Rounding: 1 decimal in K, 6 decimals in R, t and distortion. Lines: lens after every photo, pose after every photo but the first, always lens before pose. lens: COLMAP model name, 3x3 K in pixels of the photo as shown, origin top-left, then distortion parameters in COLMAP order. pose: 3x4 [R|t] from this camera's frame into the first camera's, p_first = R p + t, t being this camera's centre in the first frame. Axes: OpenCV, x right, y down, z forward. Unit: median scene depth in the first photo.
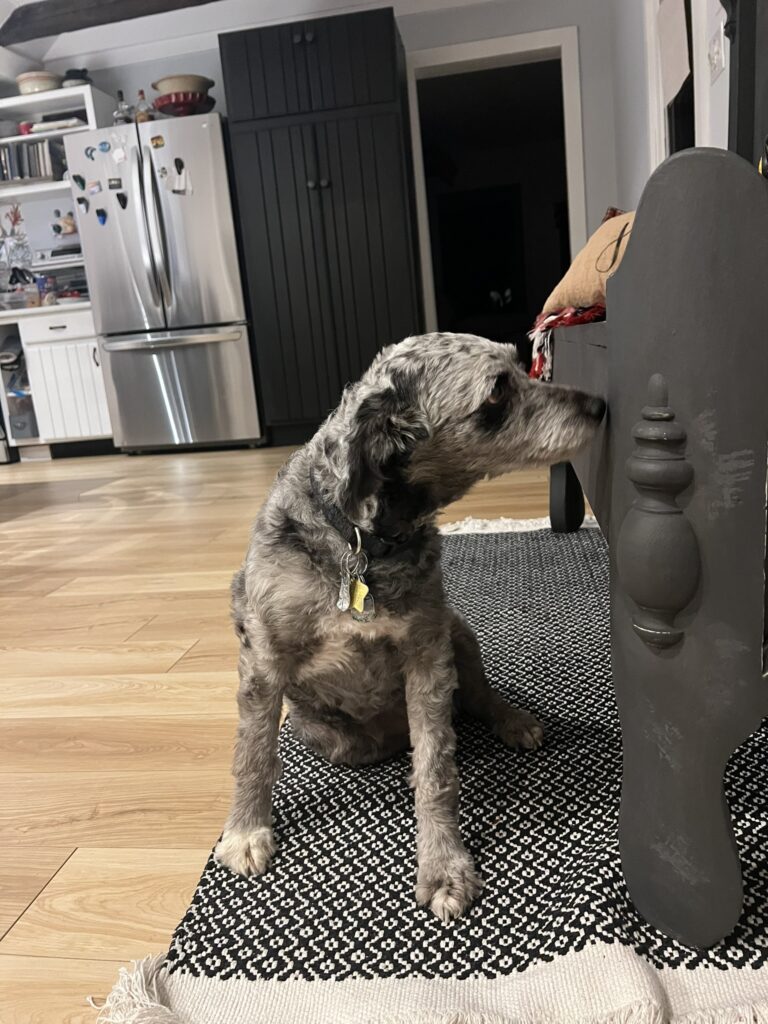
lens RADIAL K [[777.0, 0, 384.0], [0, 777.0, 512.0], [0, 0, 1]] dist [-0.003117, -0.005707]
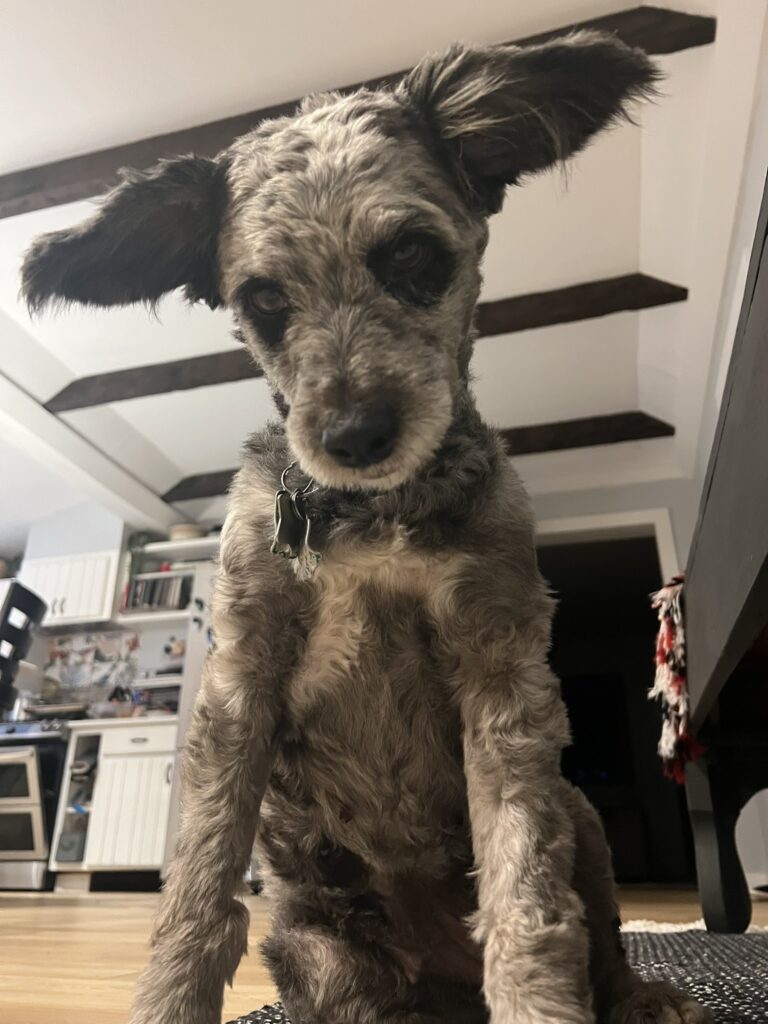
lens RADIAL K [[777.0, 0, 384.0], [0, 777.0, 512.0], [0, 0, 1]] dist [-0.003117, -0.005707]
pose [[0.989040, 0.041849, -0.141591, 0.006214], [-0.118192, 0.799154, -0.589393, 0.067652], [0.088488, 0.599668, 0.795341, 0.085332]]
